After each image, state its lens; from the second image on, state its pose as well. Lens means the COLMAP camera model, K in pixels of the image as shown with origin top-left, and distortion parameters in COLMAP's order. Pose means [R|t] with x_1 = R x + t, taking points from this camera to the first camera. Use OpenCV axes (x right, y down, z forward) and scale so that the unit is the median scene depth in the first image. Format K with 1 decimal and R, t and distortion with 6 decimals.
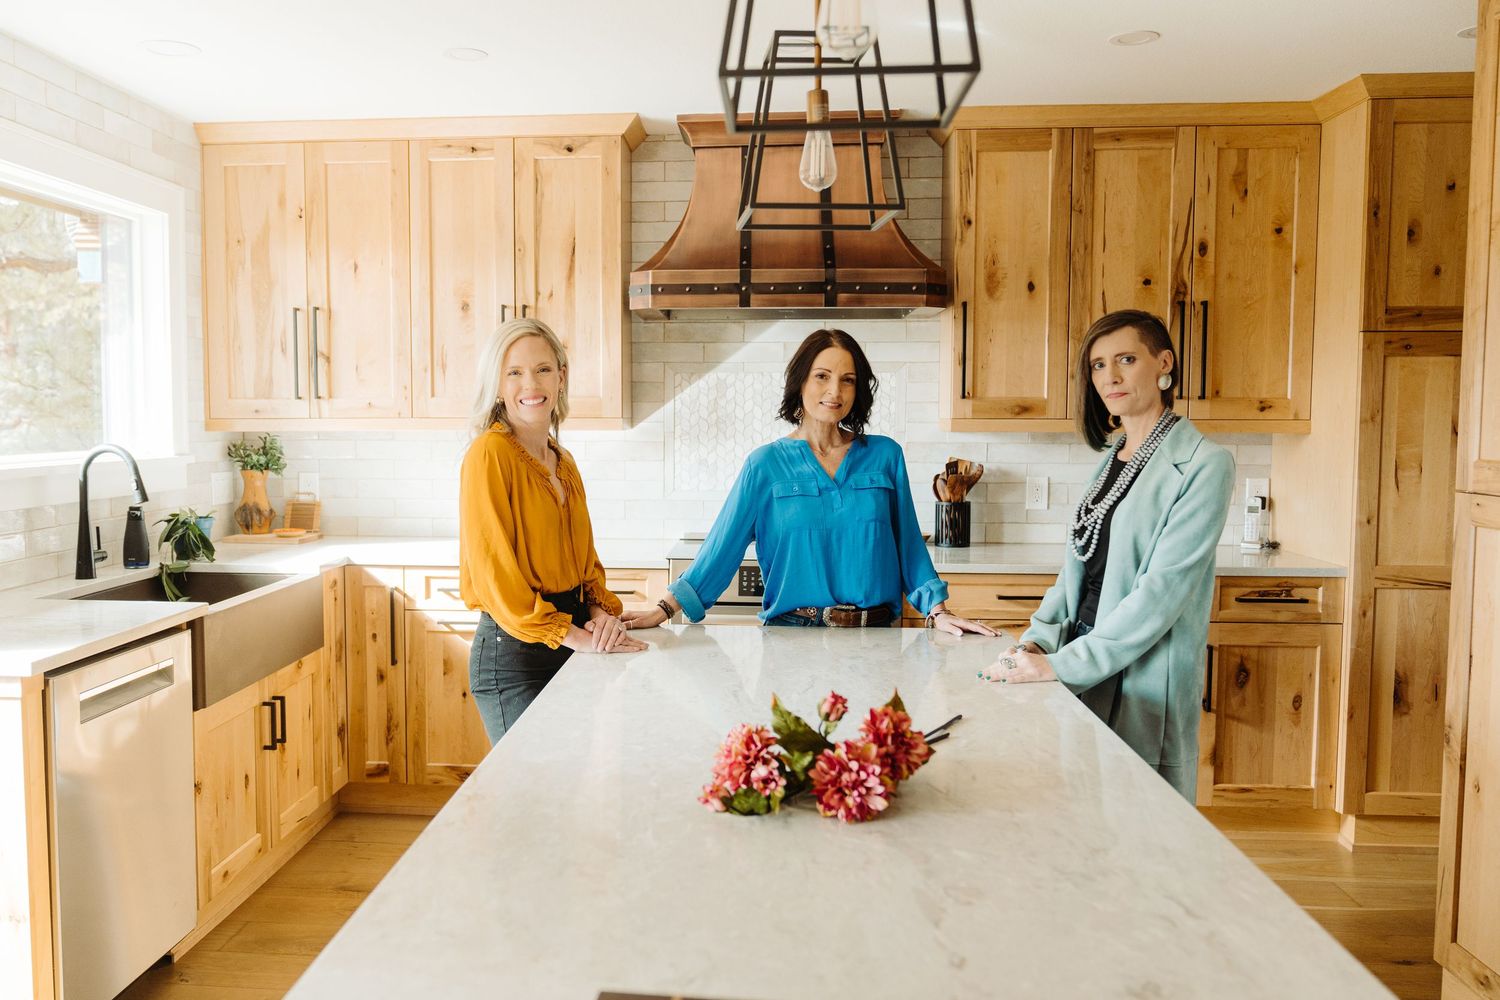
lens RADIAL K [[1233.5, 0, 662.0], [0, 1233.5, 497.2], [0, 0, 1]] dist [-0.022315, 0.011092]
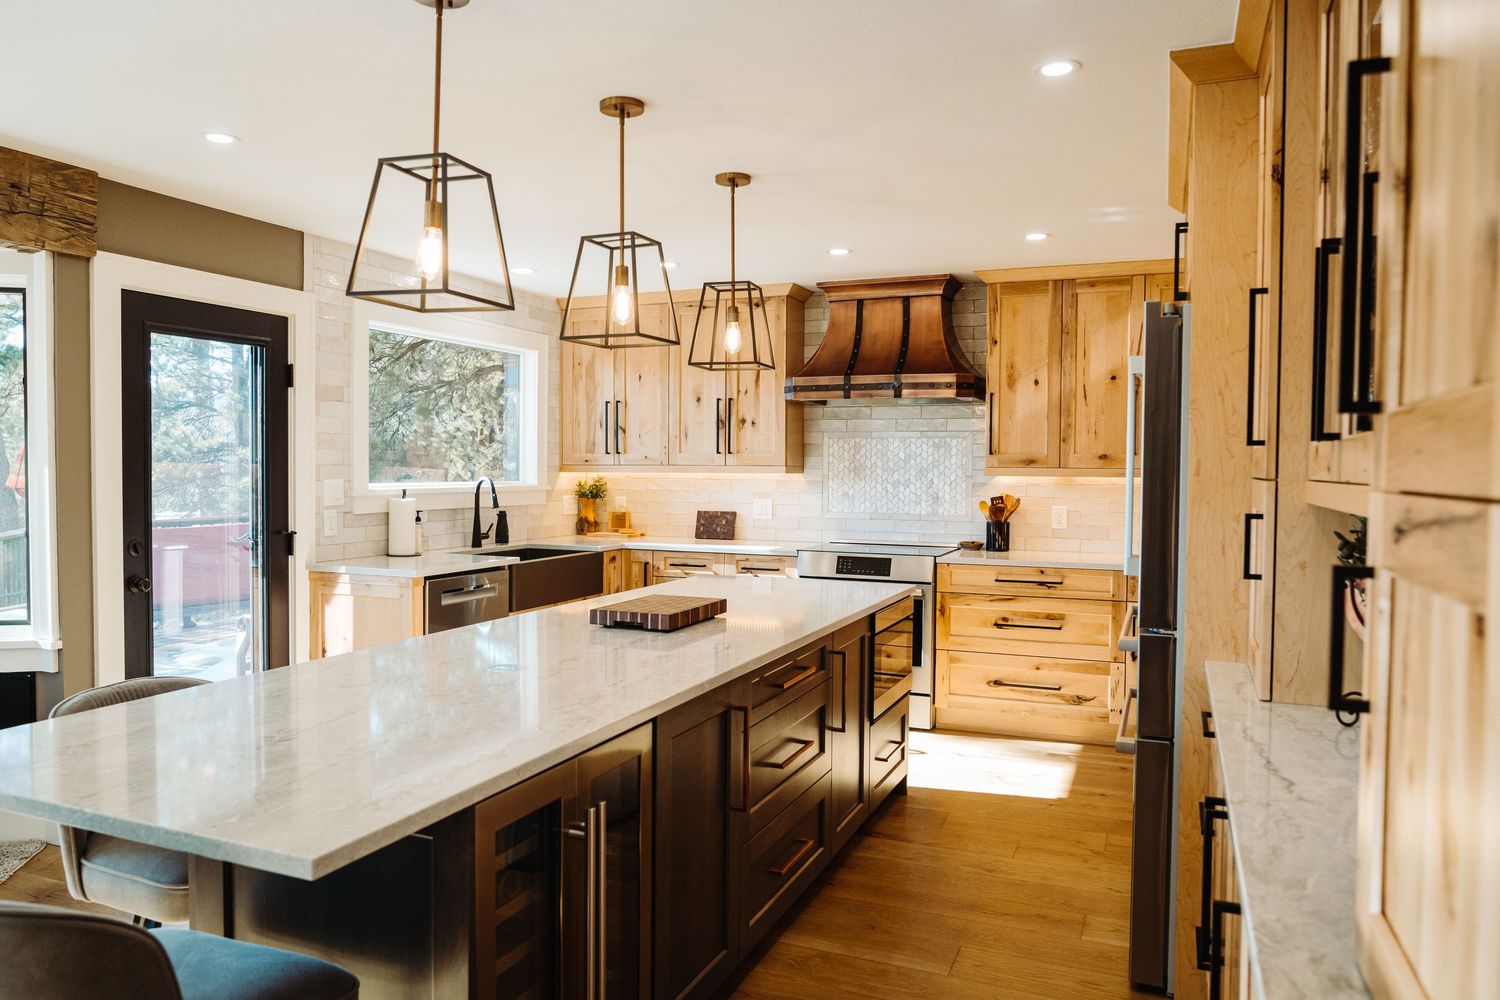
lens RADIAL K [[1031.0, 0, 743.1], [0, 1031.0, 500.9], [0, 0, 1]] dist [-0.035855, 0.025511]
pose [[0.952124, 0.016026, -0.305291, 0.348151], [-0.026795, 0.999156, -0.031119, 0.027540], [0.304535, 0.037809, 0.951750, -0.335526]]
